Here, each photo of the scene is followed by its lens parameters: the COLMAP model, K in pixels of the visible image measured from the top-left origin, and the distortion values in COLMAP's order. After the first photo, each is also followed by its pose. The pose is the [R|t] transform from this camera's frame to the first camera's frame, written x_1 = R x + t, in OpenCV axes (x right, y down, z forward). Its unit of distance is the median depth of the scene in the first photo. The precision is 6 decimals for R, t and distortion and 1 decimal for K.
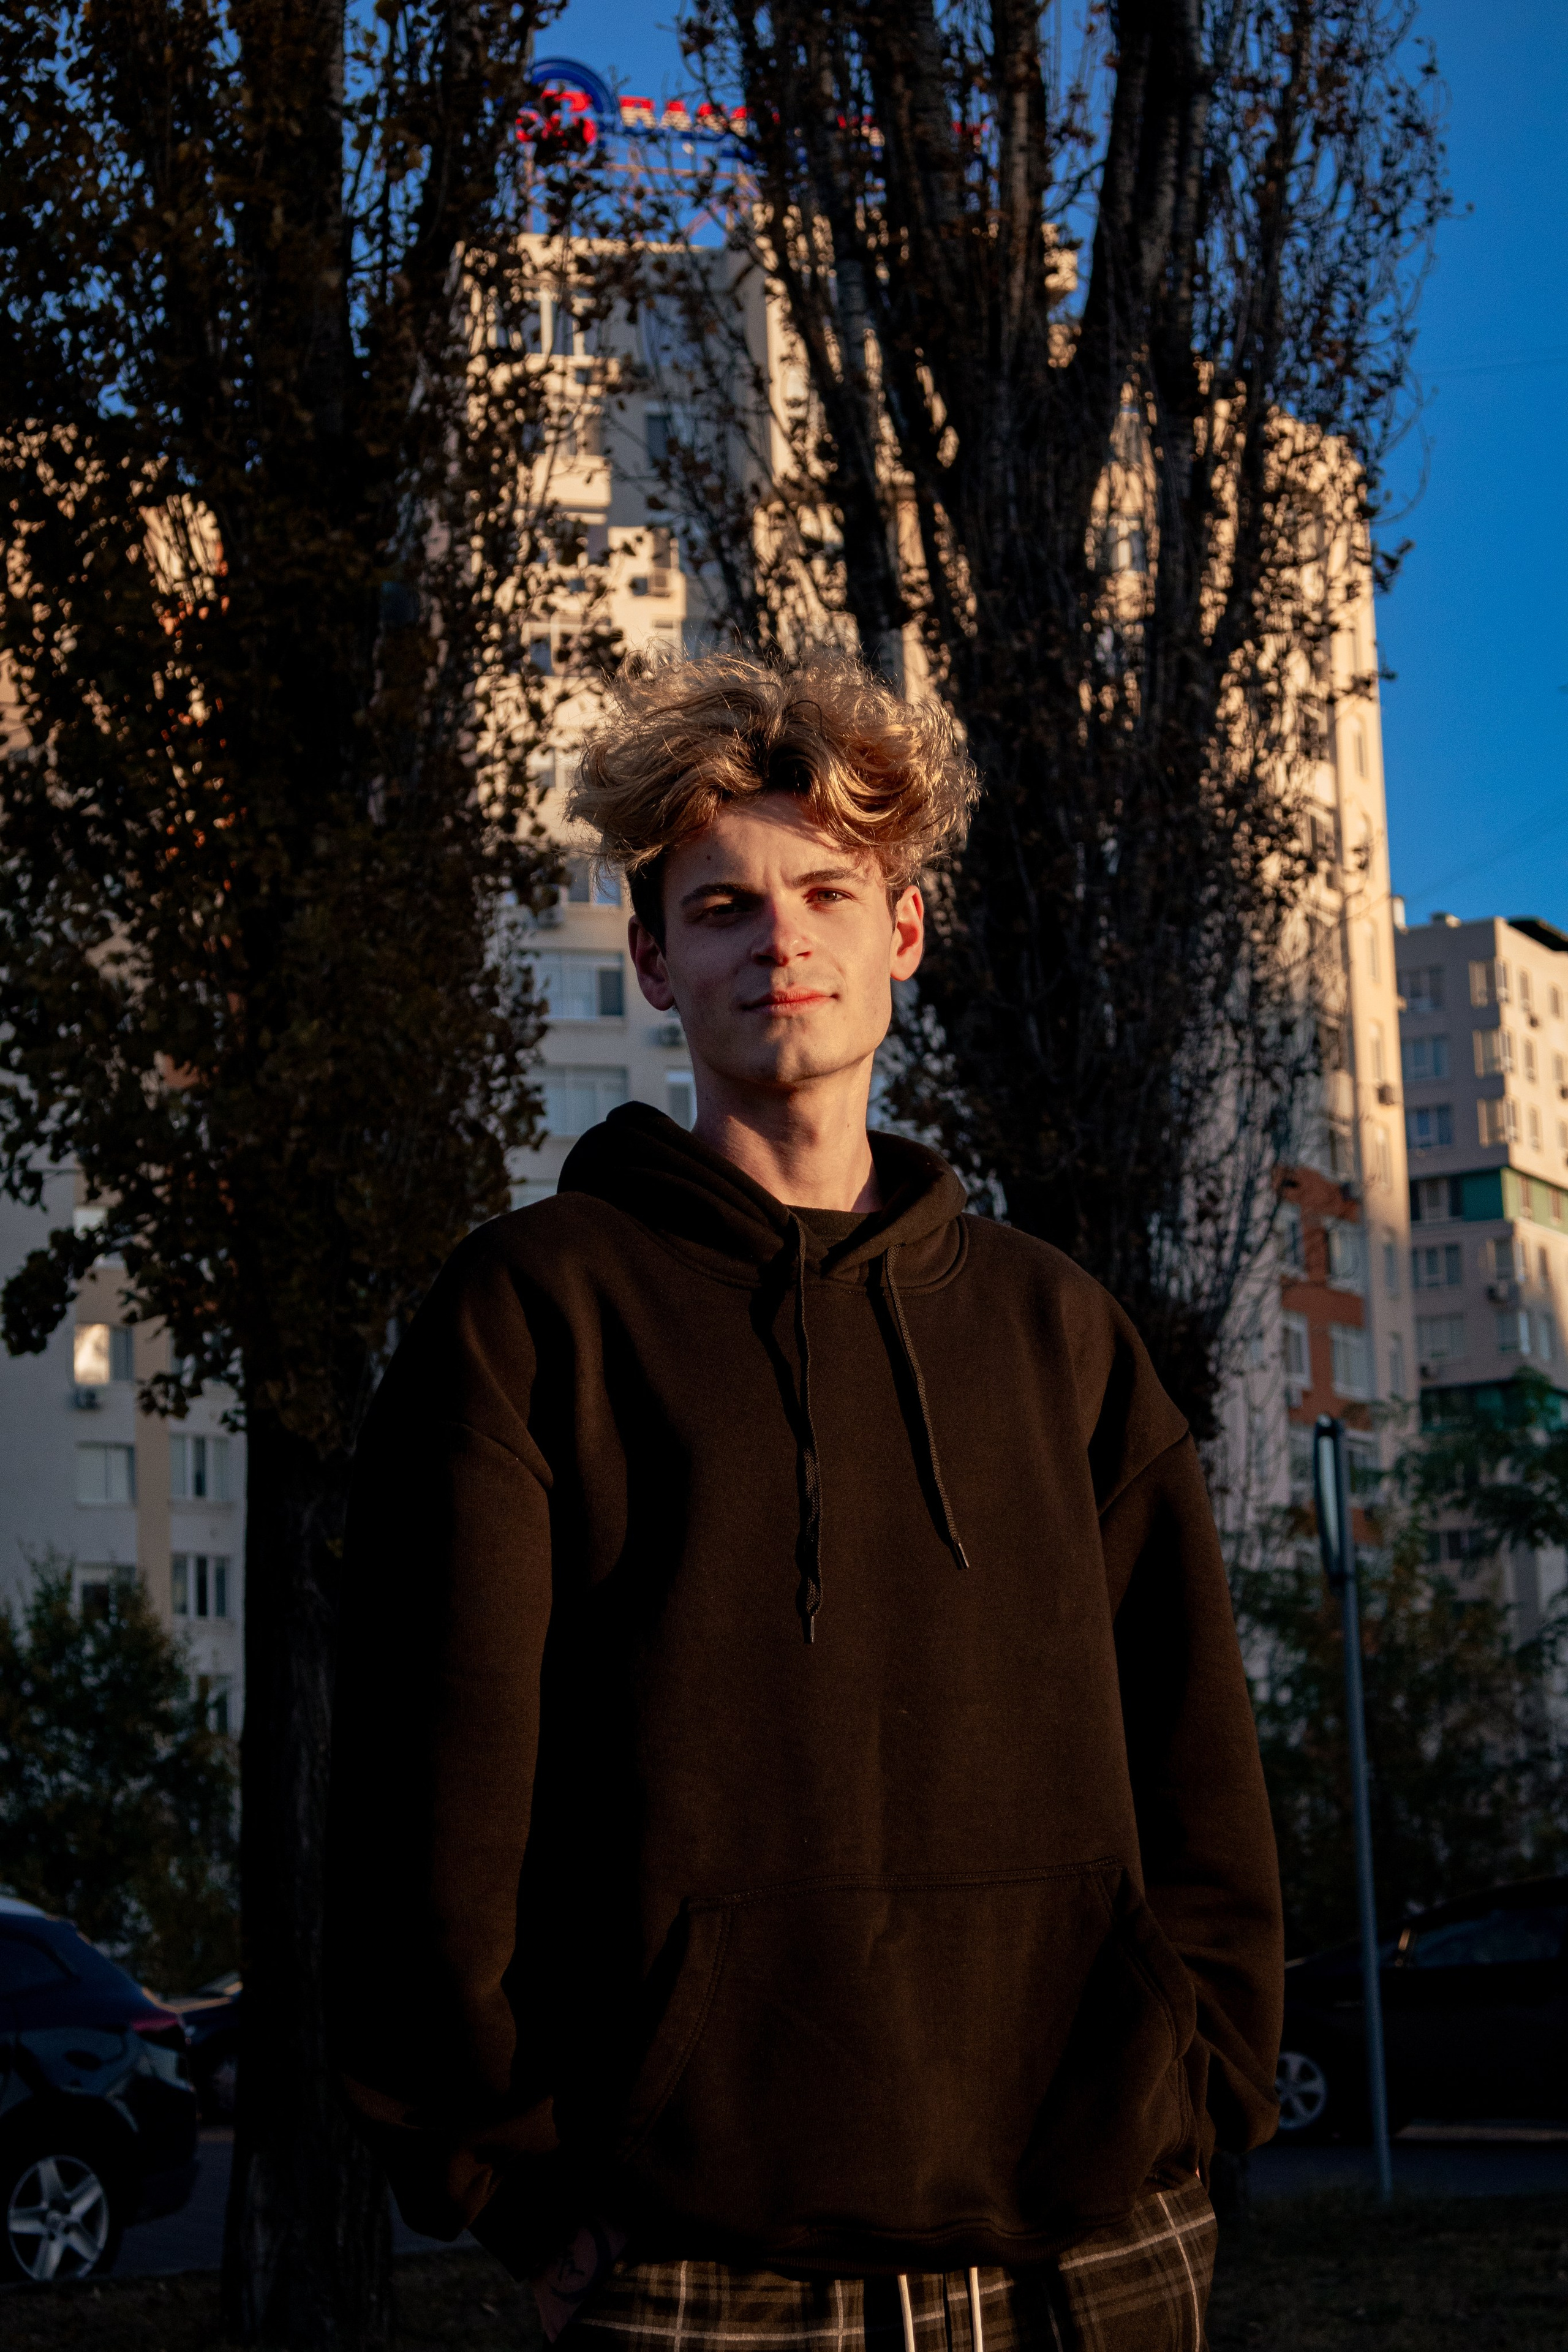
lens RADIAL K [[4944.1, 0, 784.0], [0, 4944.1, 1176.0], [0, 0, 1]] dist [0.241930, 0.047393]
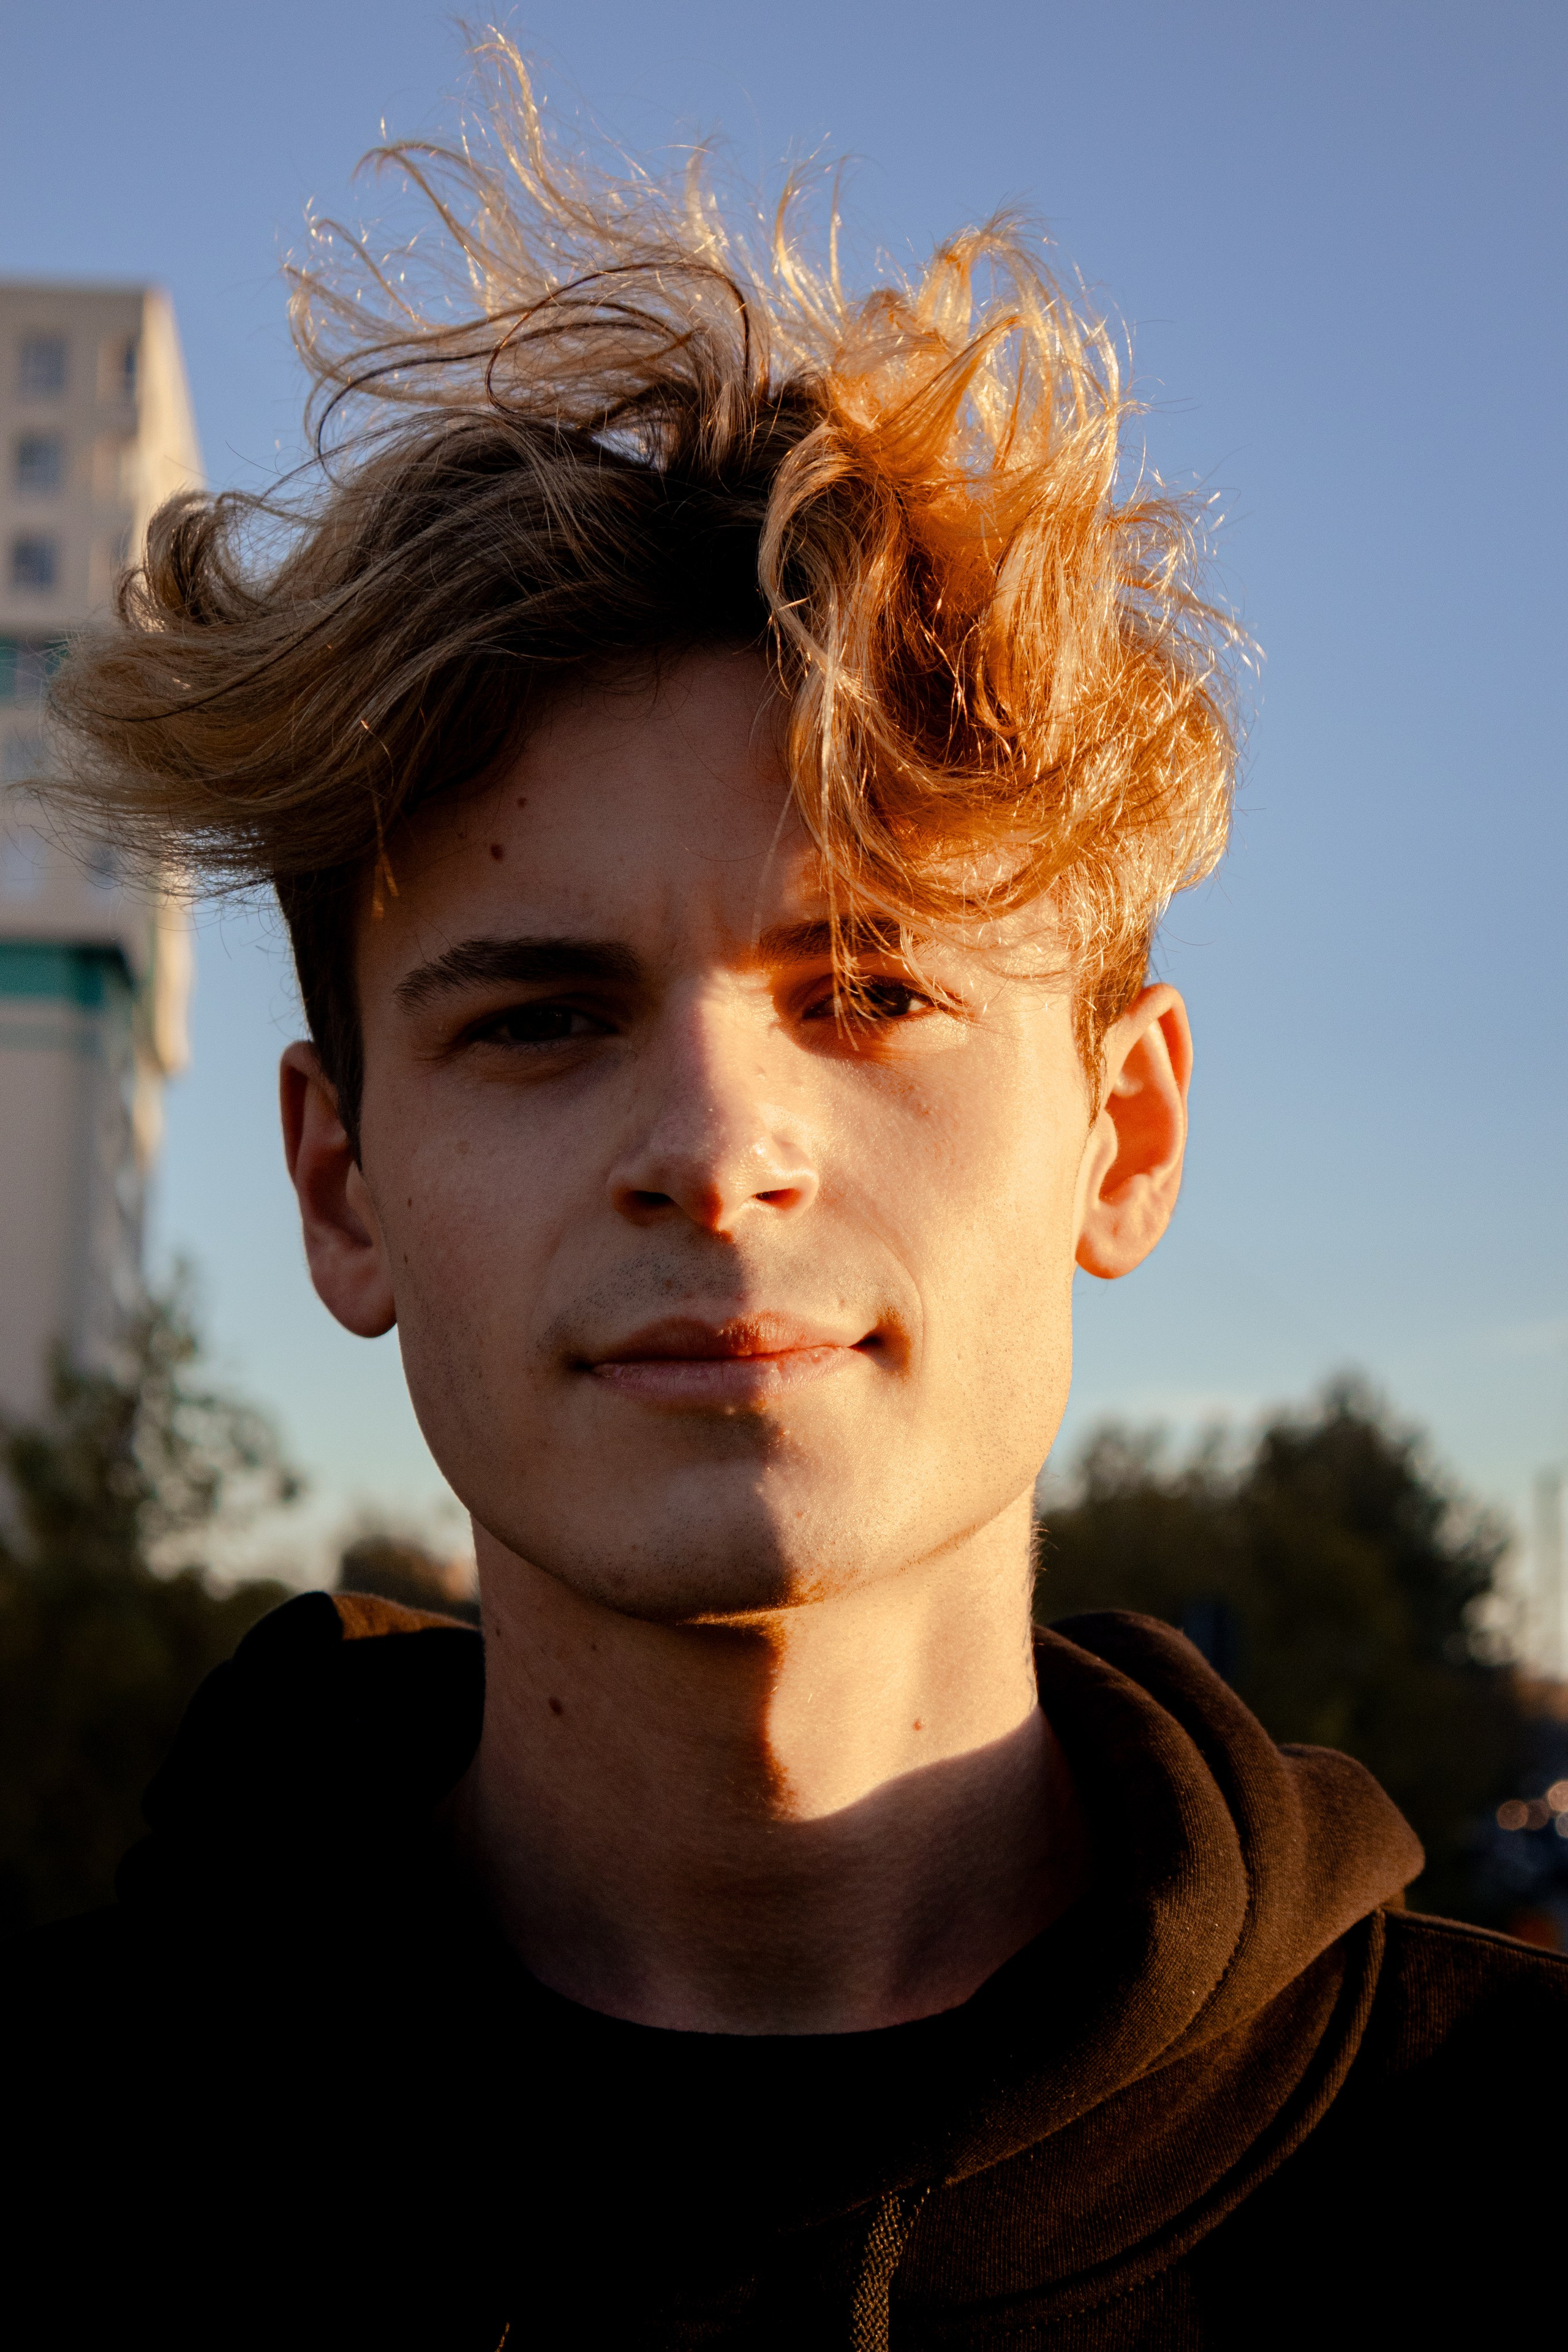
lens RADIAL K [[4944.1, 0, 784.0], [0, 4944.1, 1176.0], [0, 0, 1]] dist [0.241930, 0.047393]
pose [[0.998317, 0.042770, -0.039167, 0.014925], [-0.043909, 0.998623, -0.028700, -0.035939], [0.037885, 0.030372, 0.998820, 0.678323]]
